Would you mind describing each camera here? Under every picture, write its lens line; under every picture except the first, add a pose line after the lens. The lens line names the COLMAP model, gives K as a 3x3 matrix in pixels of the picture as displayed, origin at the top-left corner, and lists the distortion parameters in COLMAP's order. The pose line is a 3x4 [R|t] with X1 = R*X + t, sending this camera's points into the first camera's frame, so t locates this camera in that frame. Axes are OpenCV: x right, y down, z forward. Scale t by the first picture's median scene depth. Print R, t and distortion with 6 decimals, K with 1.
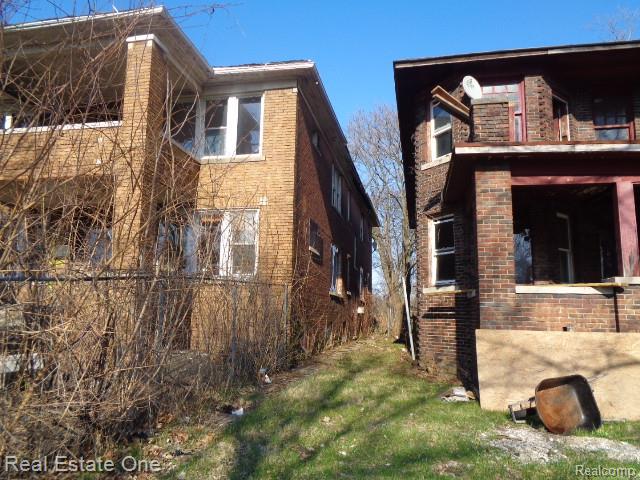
lens RADIAL K [[475.4, 0, 321.2], [0, 475.4, 240.1], [0, 0, 1]] dist [-0.008503, 0.015239]
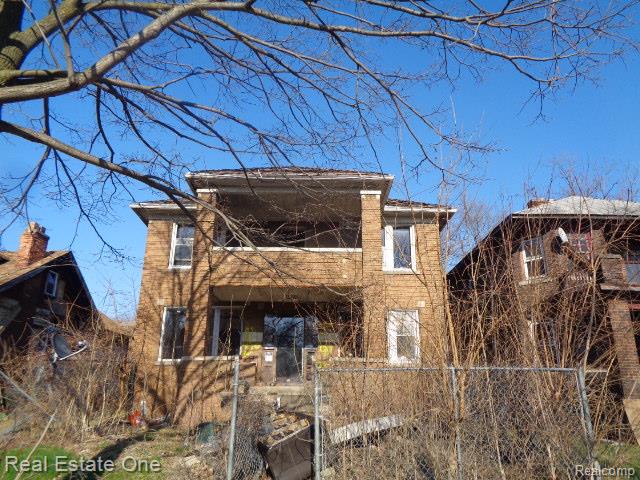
lens RADIAL K [[475.4, 0, 323.7], [0, 475.4, 240.6], [0, 0, 1]] dist [-0.008503, 0.015239]
pose [[0.980045, 0.059340, 0.189713, -0.762021], [-0.029828, 0.987497, -0.154789, -0.048730], [-0.196527, 0.146042, 0.969561, -0.346445]]
